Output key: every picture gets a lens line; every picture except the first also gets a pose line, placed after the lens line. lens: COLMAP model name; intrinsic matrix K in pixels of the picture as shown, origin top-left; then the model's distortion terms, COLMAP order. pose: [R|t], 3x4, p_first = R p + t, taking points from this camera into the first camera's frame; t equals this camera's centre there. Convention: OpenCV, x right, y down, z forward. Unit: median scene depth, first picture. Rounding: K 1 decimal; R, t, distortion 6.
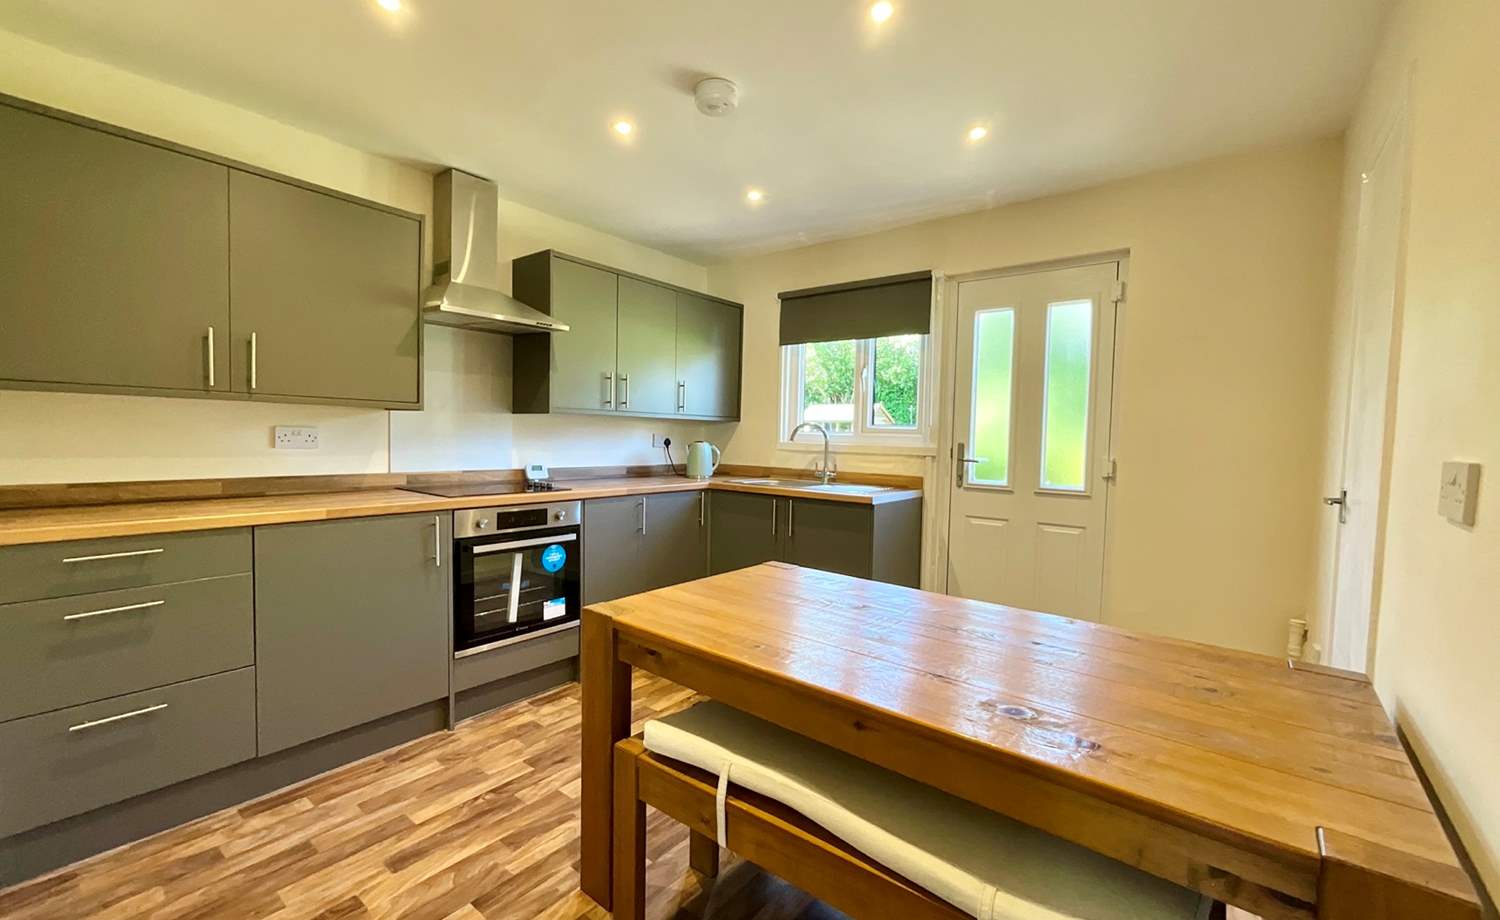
lens RADIAL K [[601.8, 0, 758.4], [0, 601.8, 461.9], [0, 0, 1]] dist [-0.002131, -0.000318]
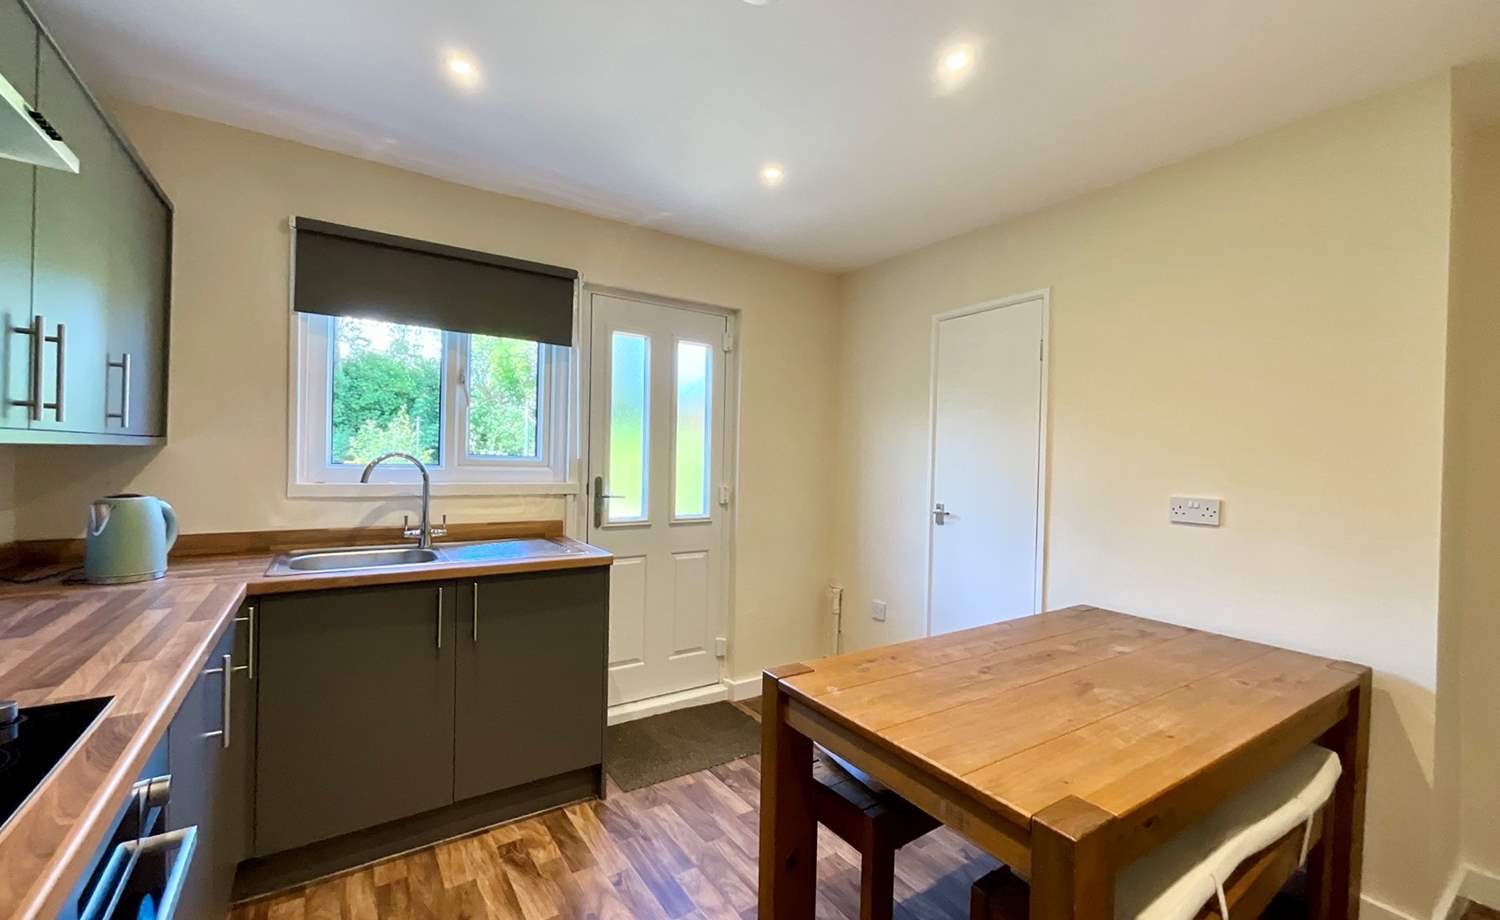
lens RADIAL K [[621.2, 0, 744.4], [0, 621.2, 463.2], [0, 0, 1]] dist [-0.003091, -0.000269]
pose [[0.312258, -0.025135, 0.949665, -0.379451], [0.027091, 0.999479, 0.017545, -0.050918], [-0.949611, 0.020249, 0.312776, 0.424088]]
